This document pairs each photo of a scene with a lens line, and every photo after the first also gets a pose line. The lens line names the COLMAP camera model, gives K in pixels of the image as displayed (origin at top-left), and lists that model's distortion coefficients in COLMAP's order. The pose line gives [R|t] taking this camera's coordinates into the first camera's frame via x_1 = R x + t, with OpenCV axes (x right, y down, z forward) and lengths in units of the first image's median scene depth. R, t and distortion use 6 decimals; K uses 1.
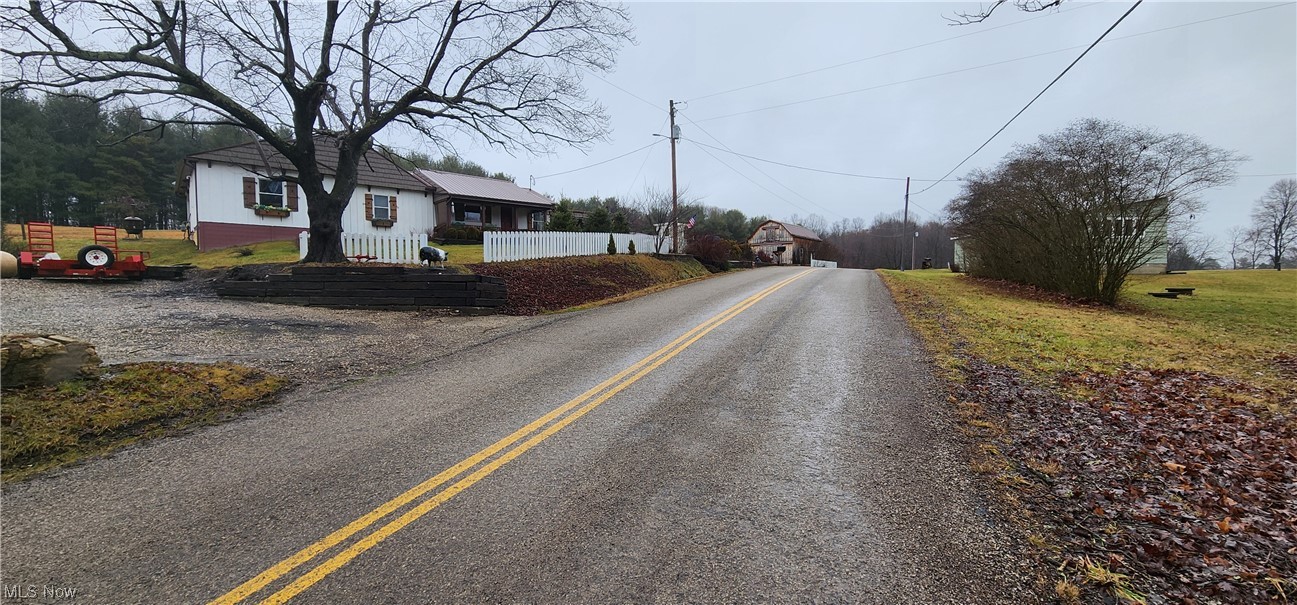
lens RADIAL K [[540.7, 0, 645.6], [0, 540.7, 301.7], [0, 0, 1]] dist [0.002537, 0.000143]
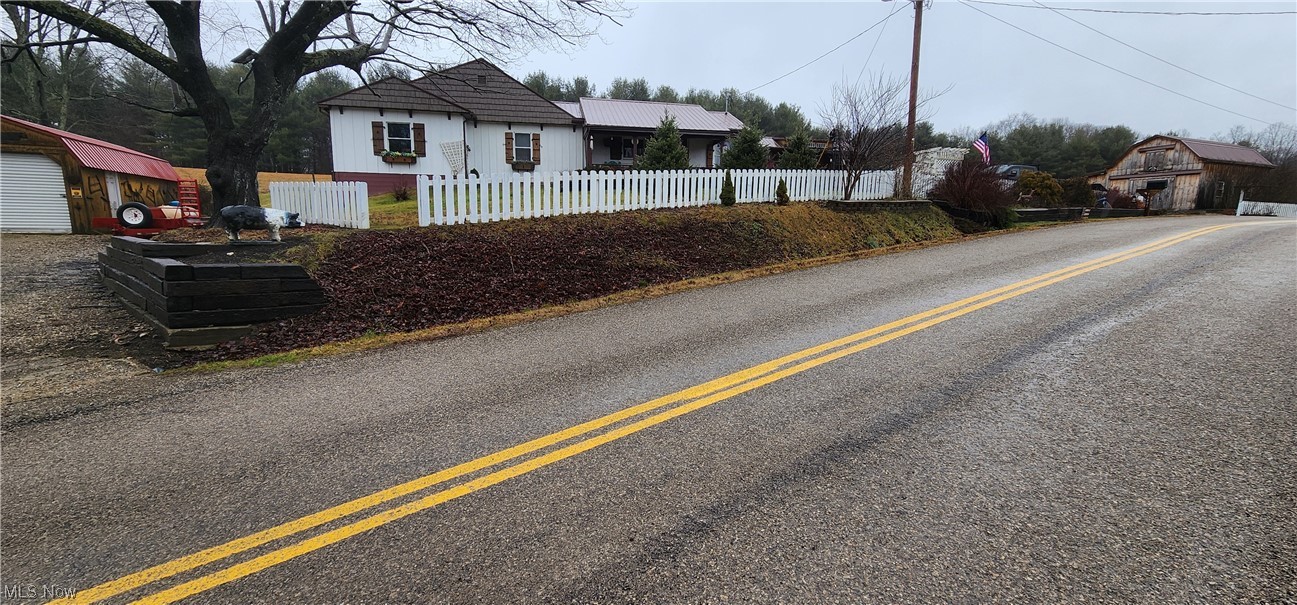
lens RADIAL K [[540.7, 0, 652.4], [0, 540.7, 305.2], [0, 0, 1]] dist [0.002537, 0.000143]
pose [[0.855910, 0.094531, -0.508411, 0.152298], [-0.033837, 0.991281, 0.127347, -0.042128], [0.516016, -0.091794, 0.851646, 0.351554]]
